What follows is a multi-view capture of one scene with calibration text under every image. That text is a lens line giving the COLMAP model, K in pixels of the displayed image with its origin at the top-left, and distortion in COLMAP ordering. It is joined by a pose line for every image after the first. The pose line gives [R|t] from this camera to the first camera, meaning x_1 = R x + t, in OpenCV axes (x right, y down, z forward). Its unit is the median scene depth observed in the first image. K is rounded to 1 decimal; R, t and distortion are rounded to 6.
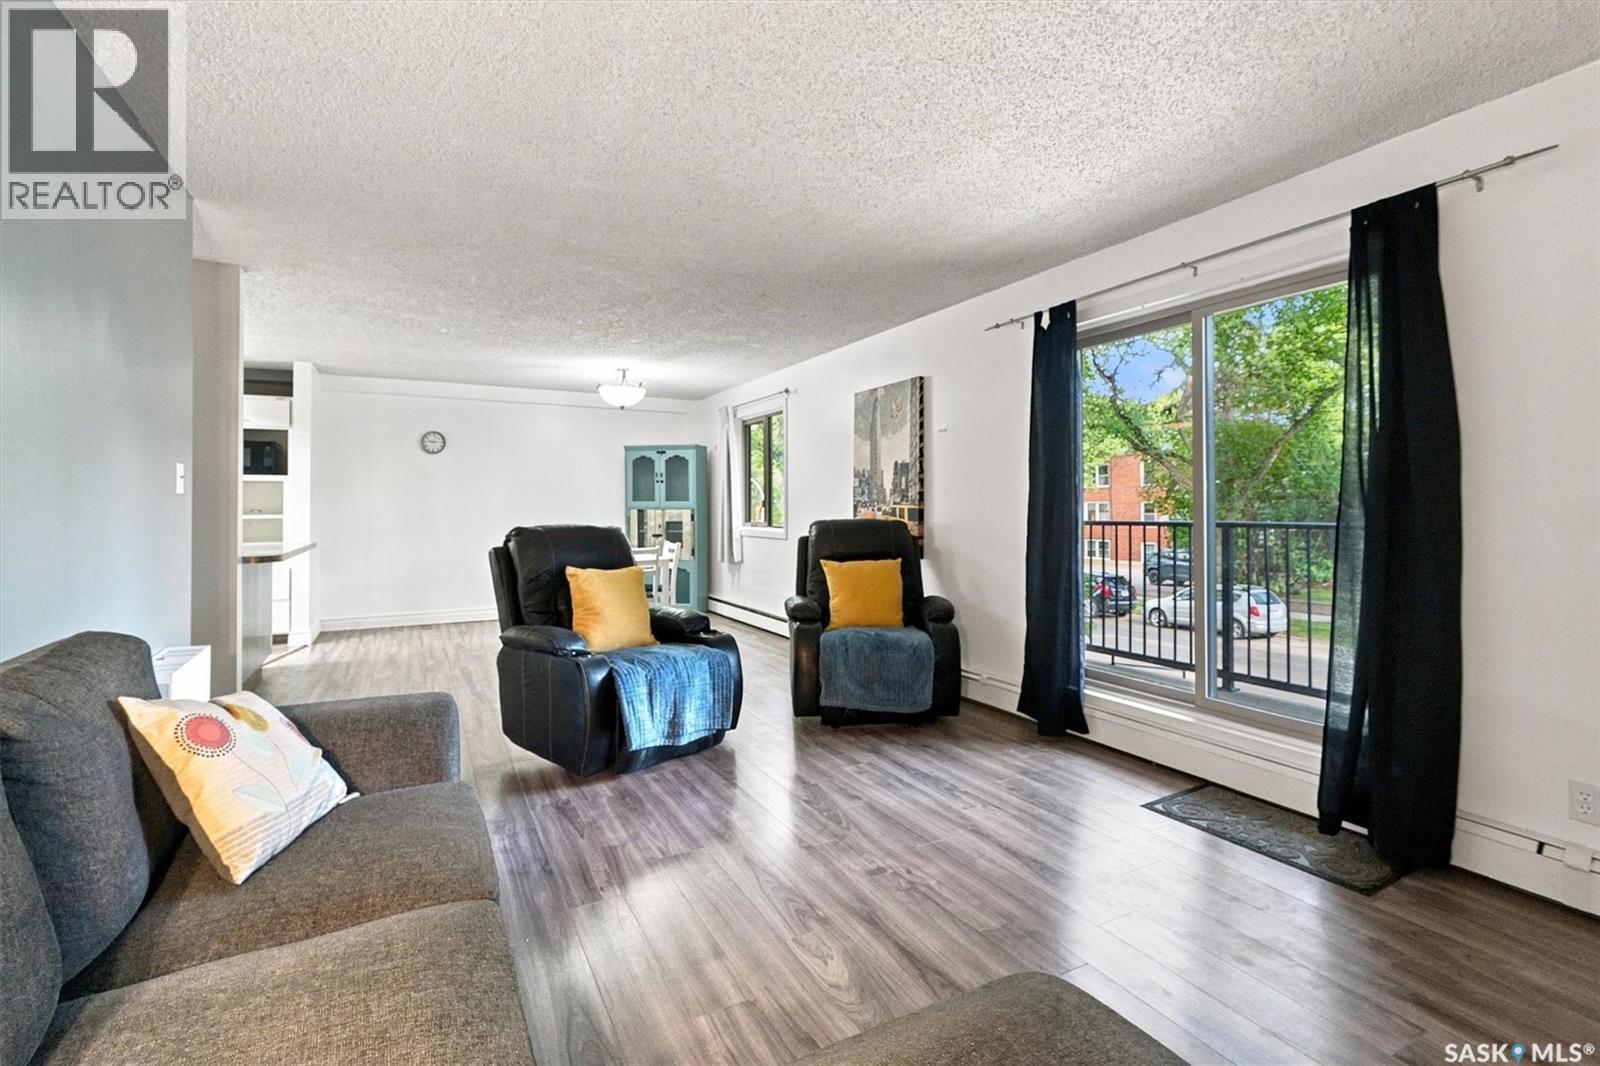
lens RADIAL K [[730.6, 0, 809.4], [0, 730.6, 507.1], [0, 0, 1]] dist [0.023914, 0.000096]
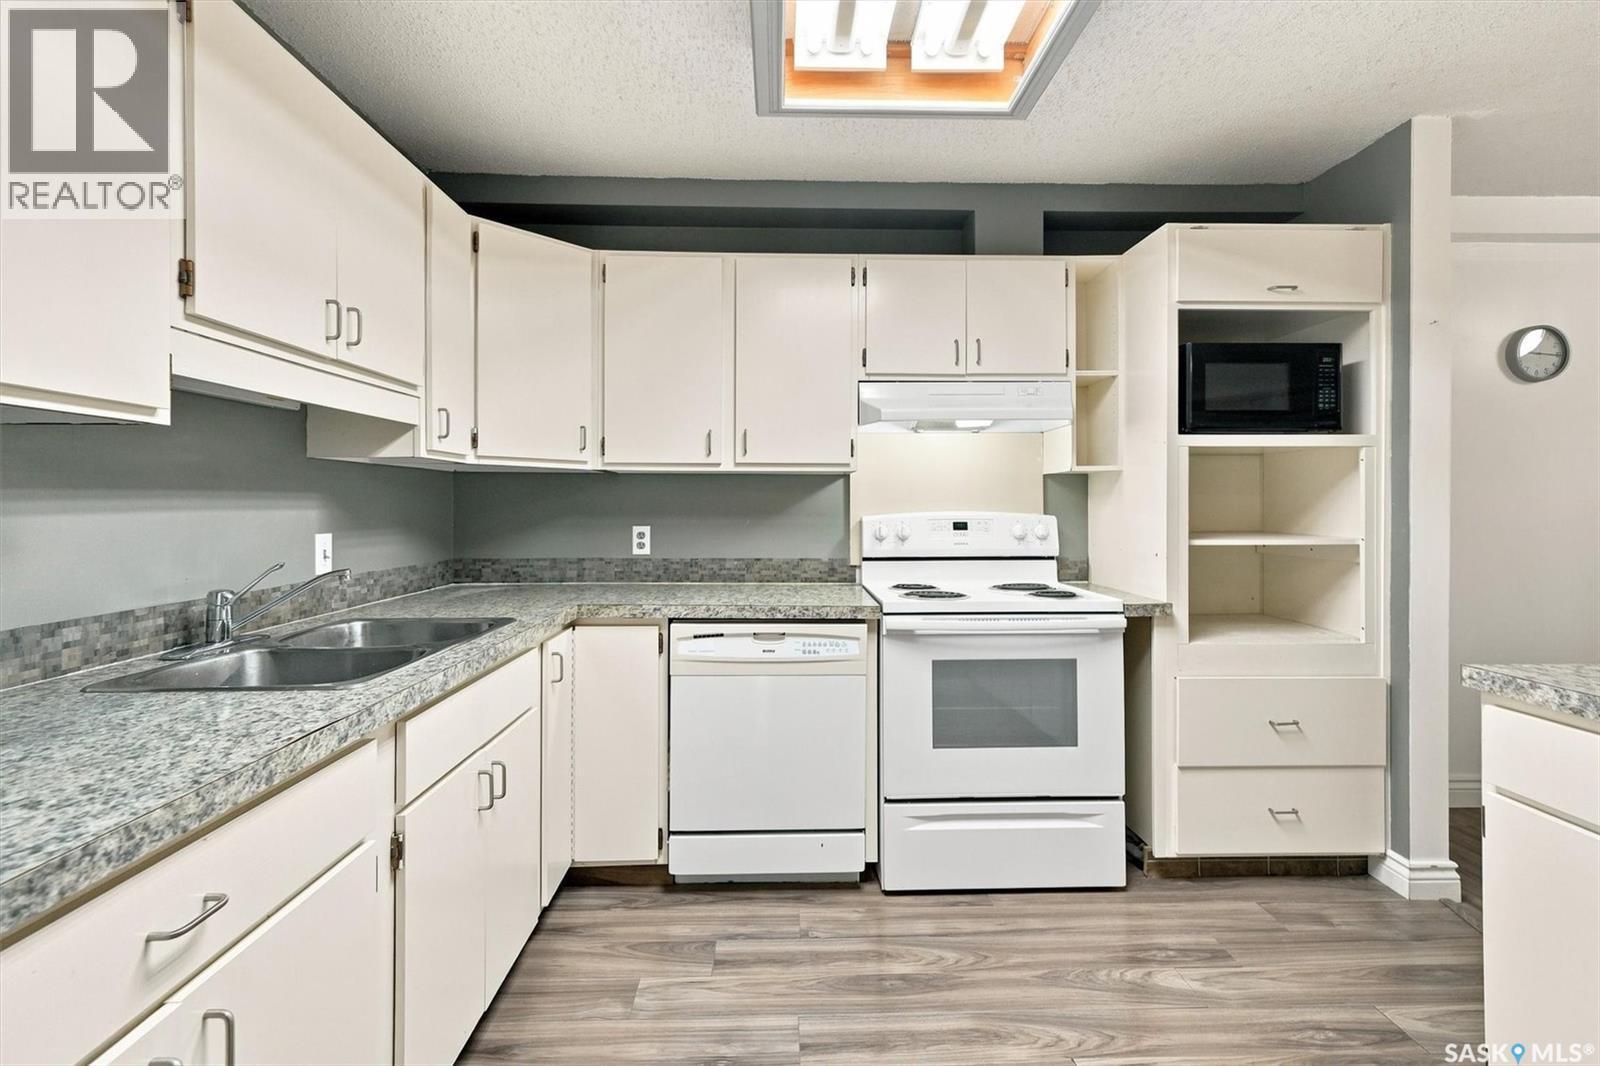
lens RADIAL K [[771.1, 0, 802.7], [0, 771.1, 500.3], [0, 0, 1]] dist [0.012405, 0.000801]
pose [[0.903471, 0.000400, -0.428649, -0.786005], [0.000511, 0.999998, 0.002009, -0.010324], [0.428648, -0.002034, 0.903469, 0.506425]]
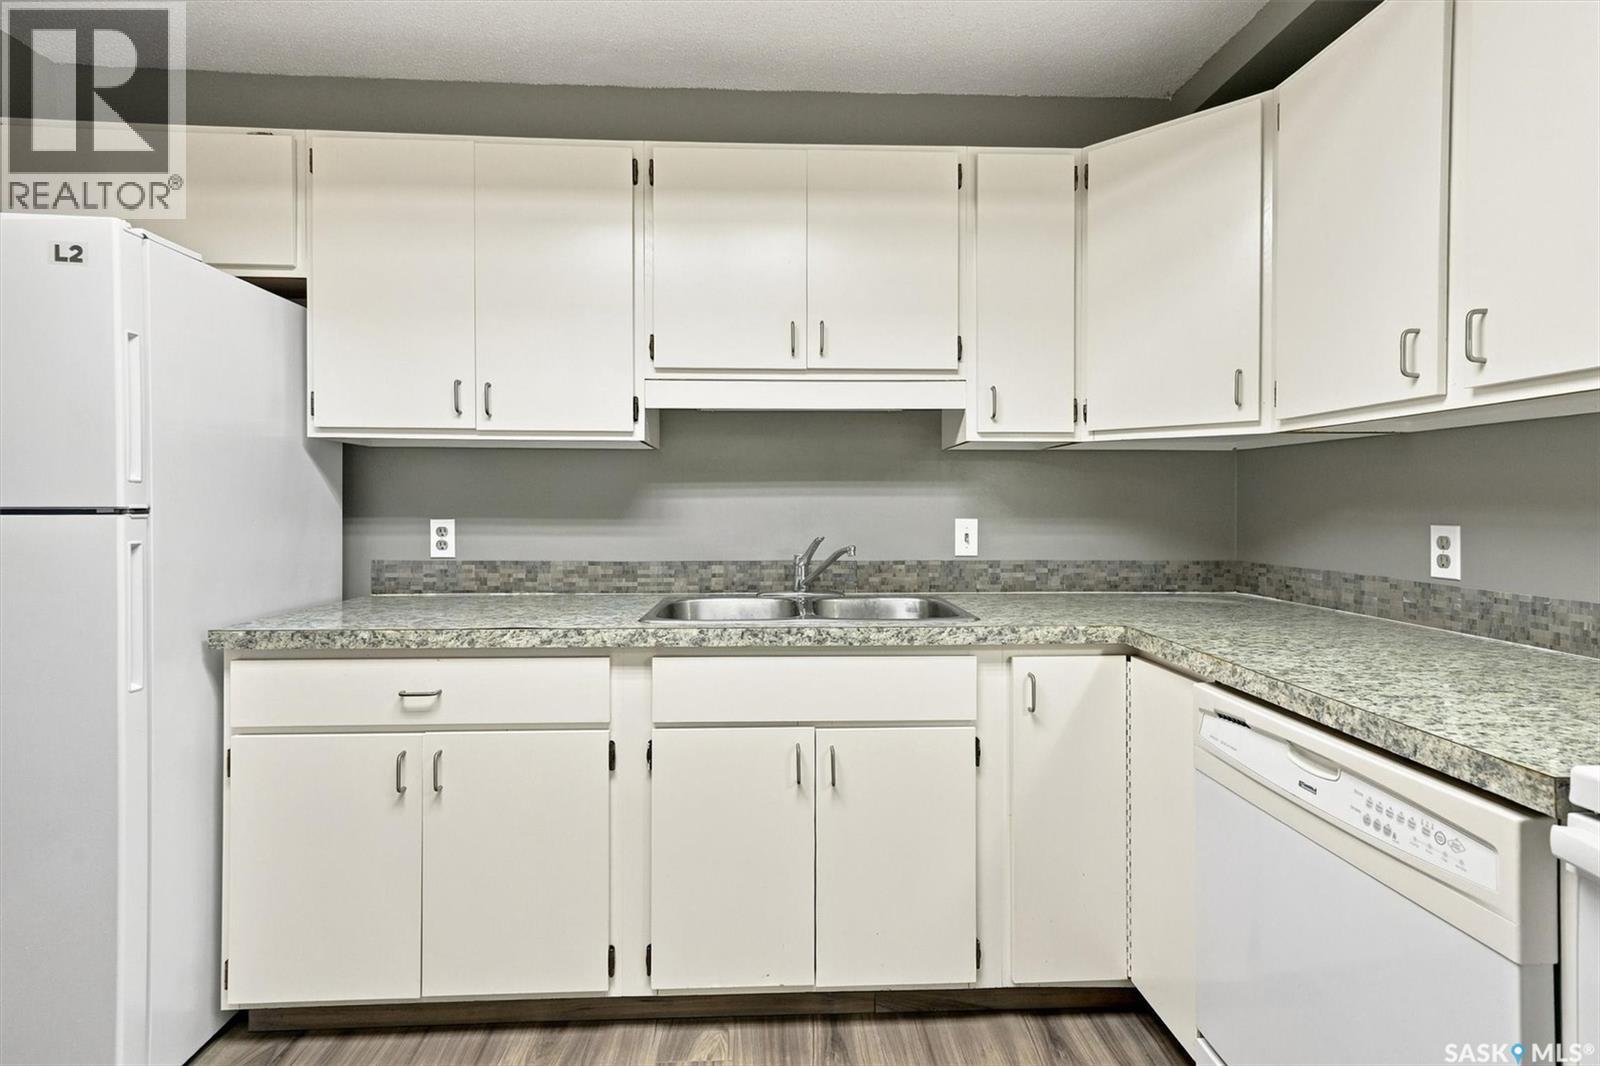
lens RADIAL K [[771.1, 0, 807.3], [0, 771.1, 518.5], [0, 0, 1]] dist [0.012405, 0.000801]
pose [[-0.411738, 0.016366, -0.911155, -0.754308], [0.006903, 0.999866, 0.014840, -0.001463], [0.911276, -0.000179, -0.411796, 0.799524]]
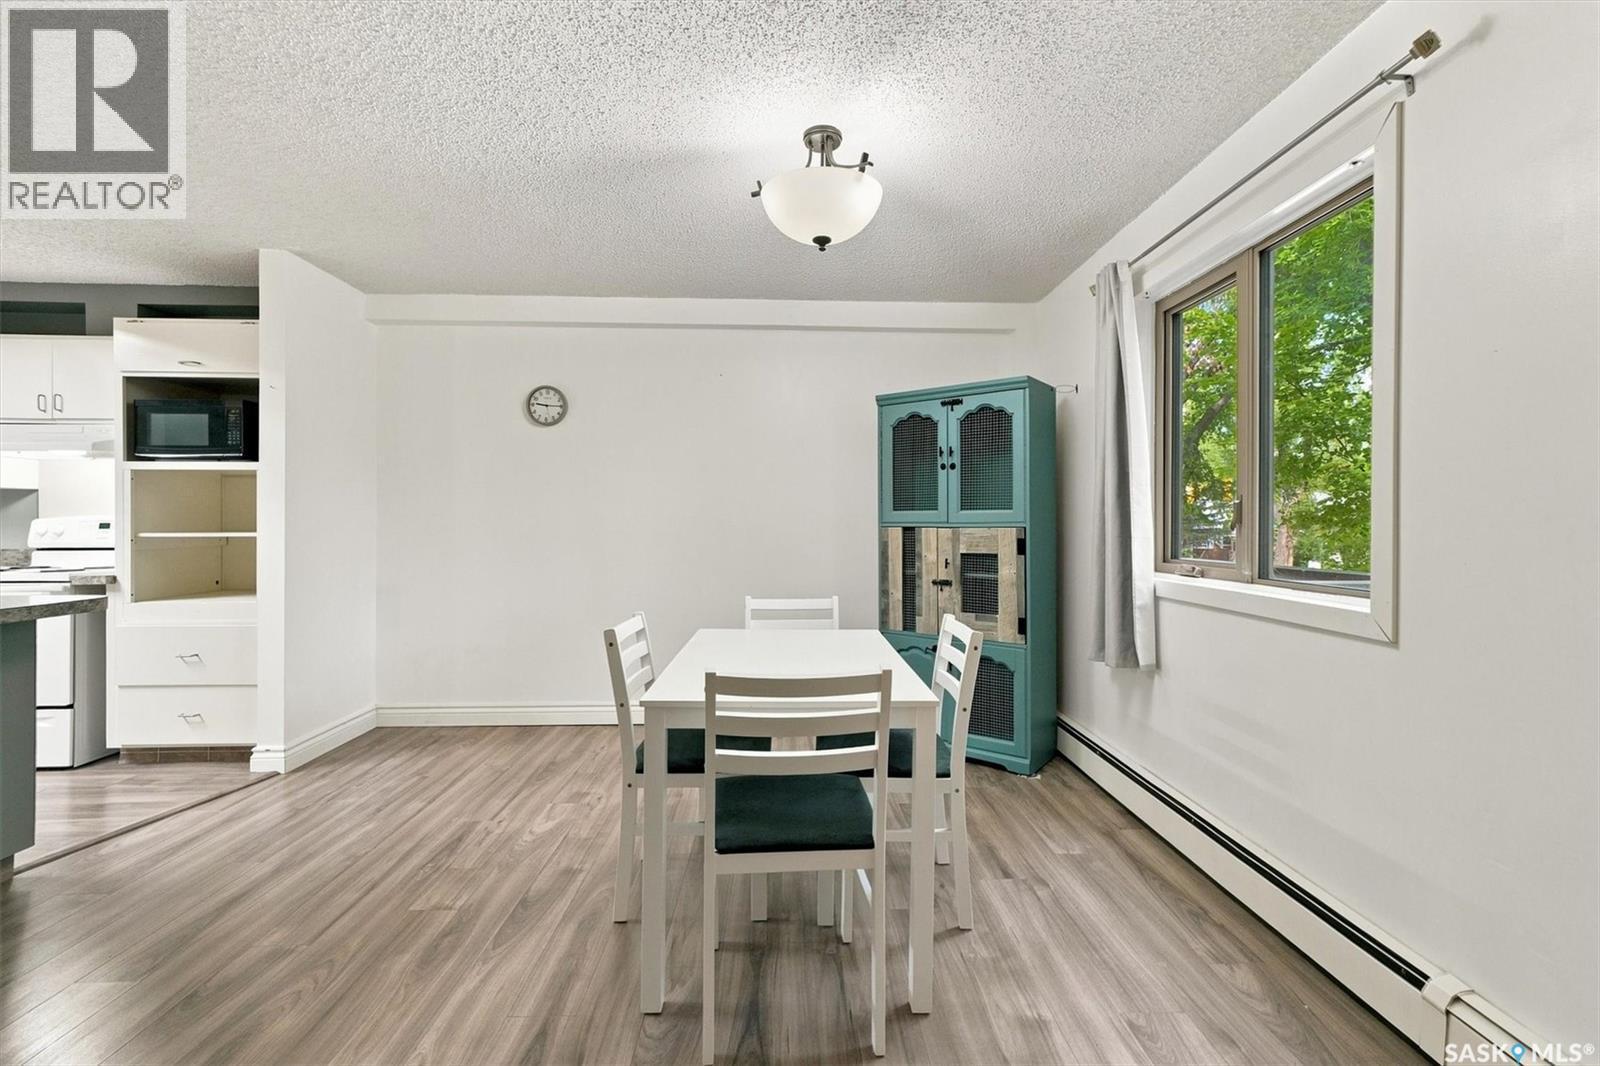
lens RADIAL K [[706.8, 0, 803.3], [0, 706.8, 529.7], [0, 0, 1]] dist [0.005539, 0.000504]
pose [[0.899431, 0.008012, -0.436988, -0.111839], [-0.003797, 0.999937, 0.010517, 0.000419], [0.437045, -0.007800, 0.899406, 0.682592]]
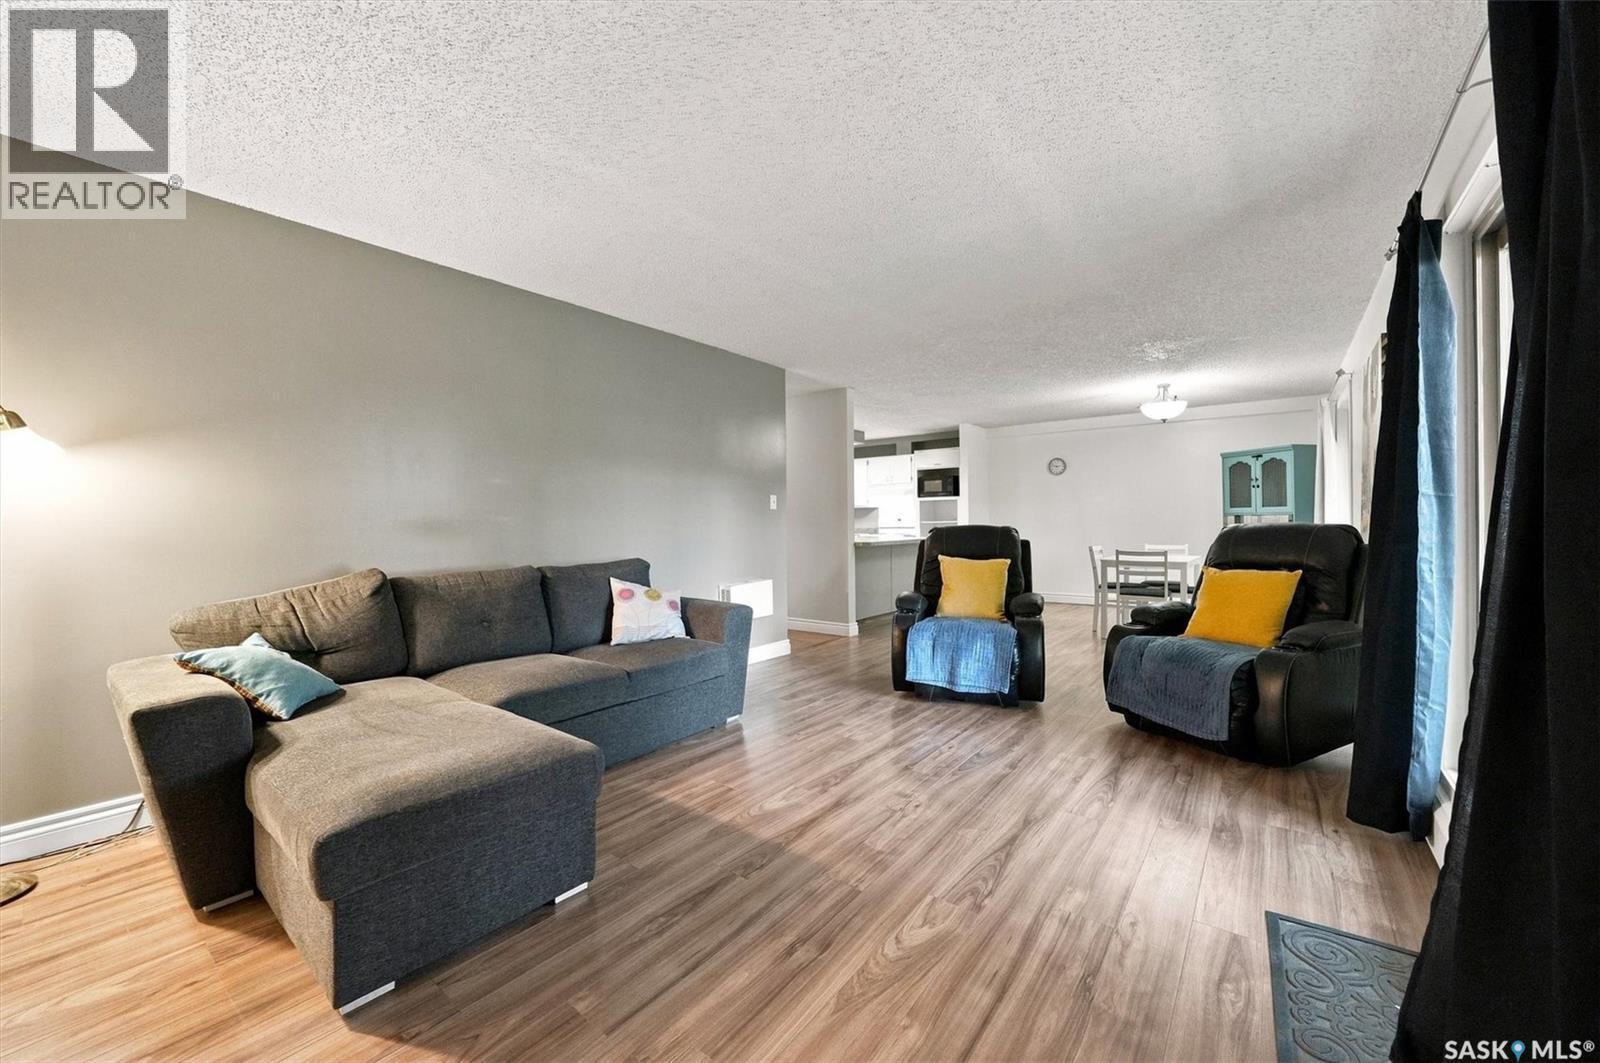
lens RADIAL K [[606.6, 0, 804.9], [0, 606.6, 532.5], [0, 0, 1]] dist [-0.013566, -0.000161]
pose [[0.417570, 0.014449, -0.908530, 0.333907], [0.007523, 0.999784, 0.019358, 0.007272], [0.908613, -0.014918, 0.417372, 0.144437]]
